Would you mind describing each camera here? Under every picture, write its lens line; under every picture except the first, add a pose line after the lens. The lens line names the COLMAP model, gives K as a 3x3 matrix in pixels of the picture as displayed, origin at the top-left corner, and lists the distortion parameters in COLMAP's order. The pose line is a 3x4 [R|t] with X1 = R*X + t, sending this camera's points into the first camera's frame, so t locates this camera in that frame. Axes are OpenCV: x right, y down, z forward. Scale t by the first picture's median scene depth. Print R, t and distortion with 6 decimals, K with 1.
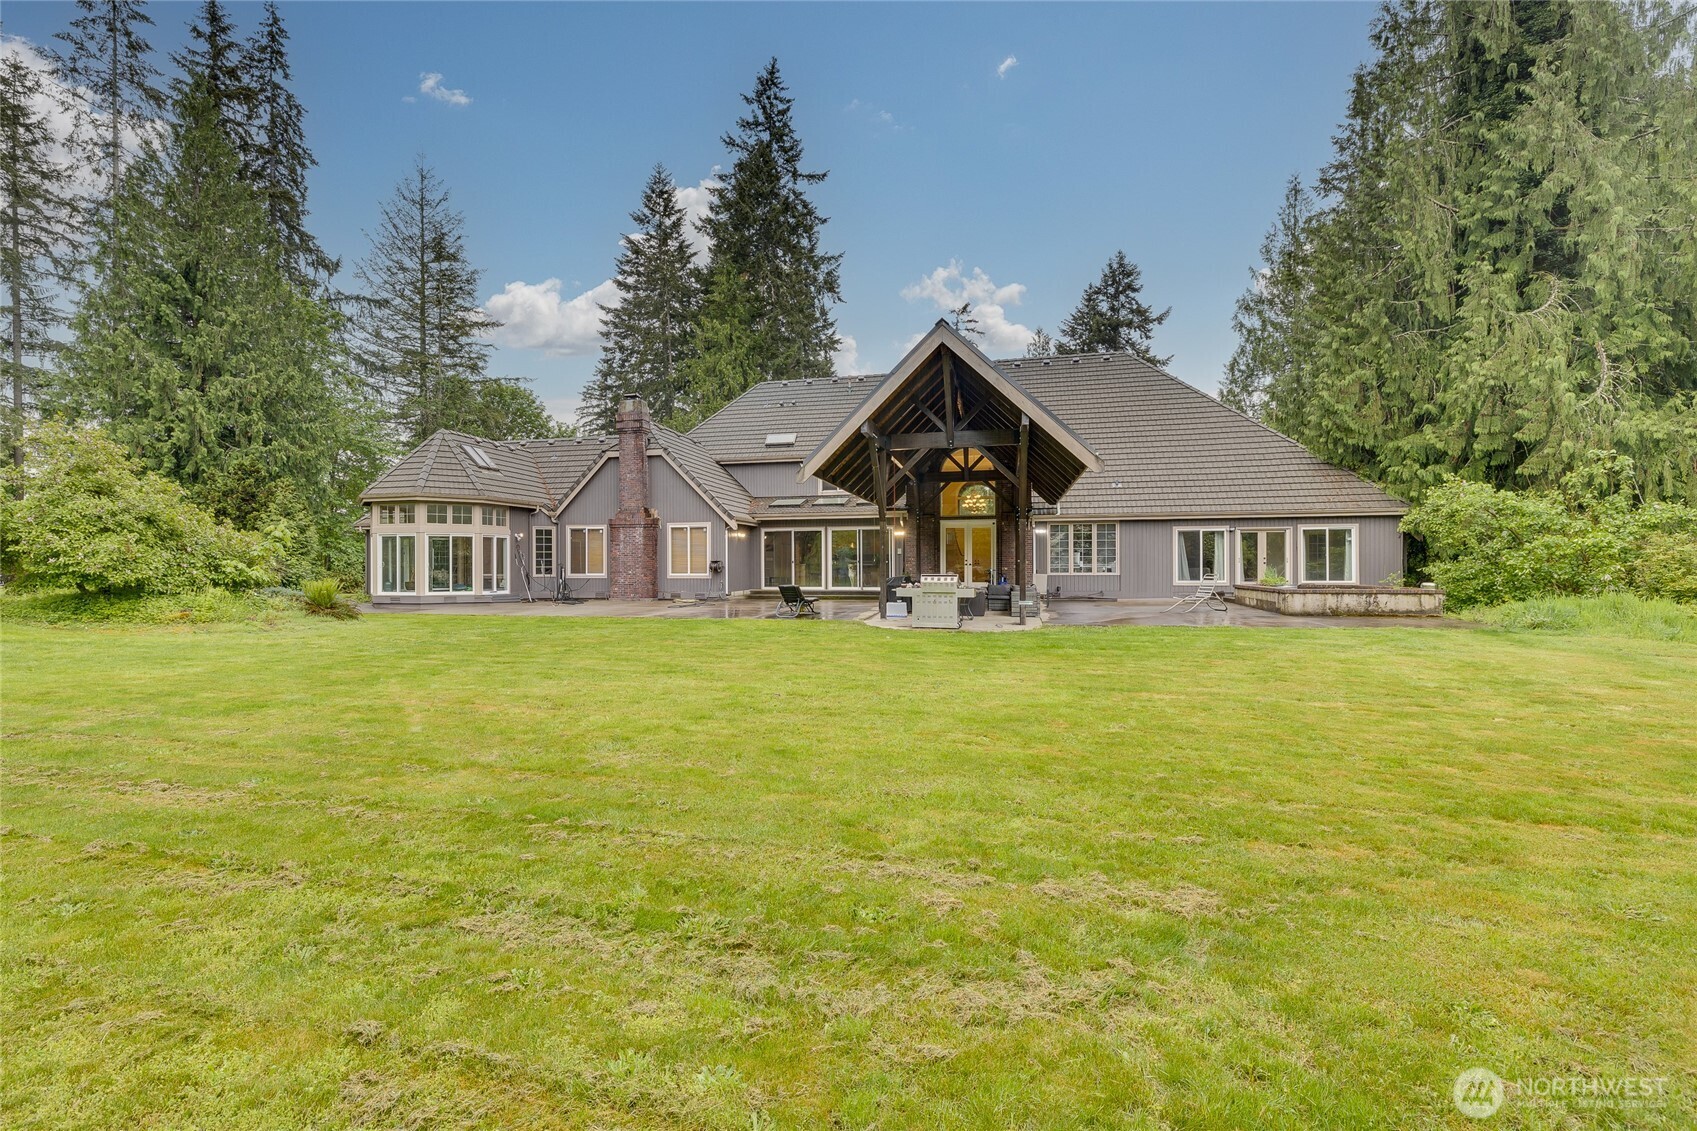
lens RADIAL K [[792.9, 0, 848.5], [0, 792.9, 565.5], [0, 0, 1]] dist [0.000469, 0.000010]
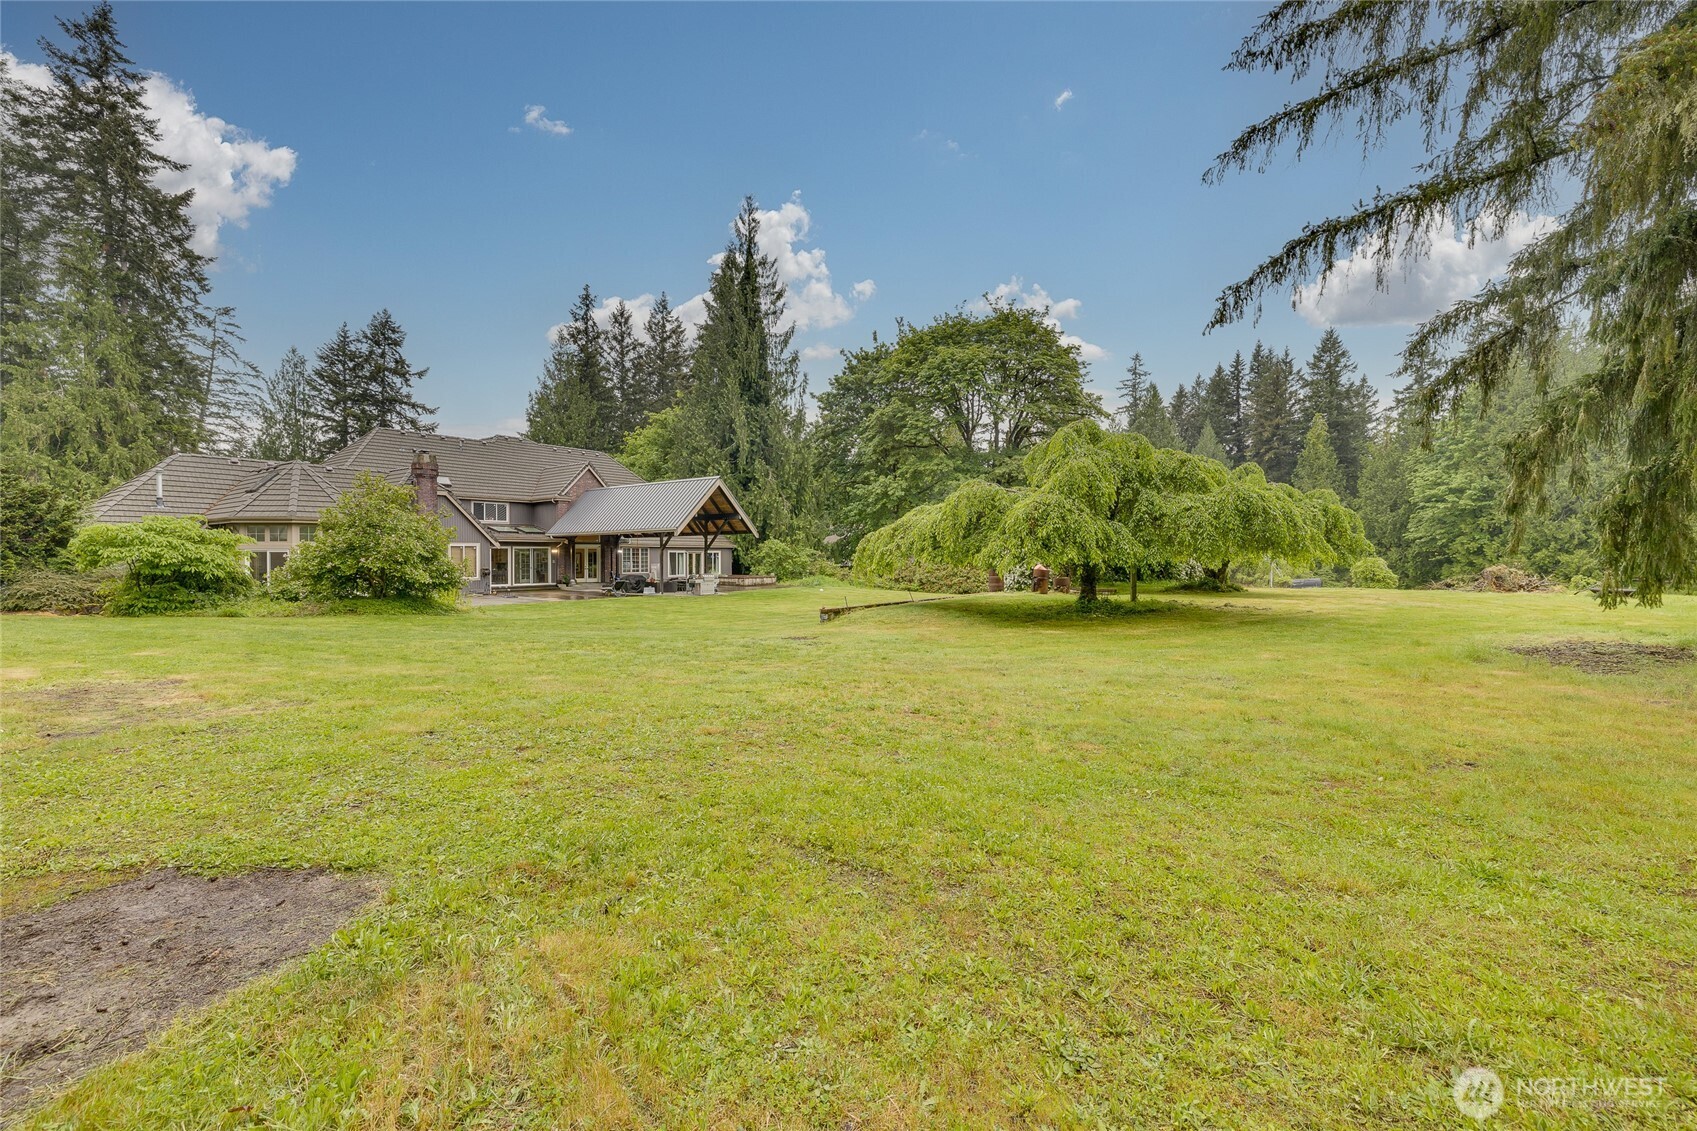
lens RADIAL K [[715.6, 0, 848.5], [0, 715.6, 565.5], [0, 0, 1]] dist [-0.000454, -0.000032]
pose [[0.328610, -0.014226, 0.944358, -1.201972], [0.001034, 0.999891, 0.014703, -0.031806], [-0.944465, -0.003855, 0.328590, -0.132068]]
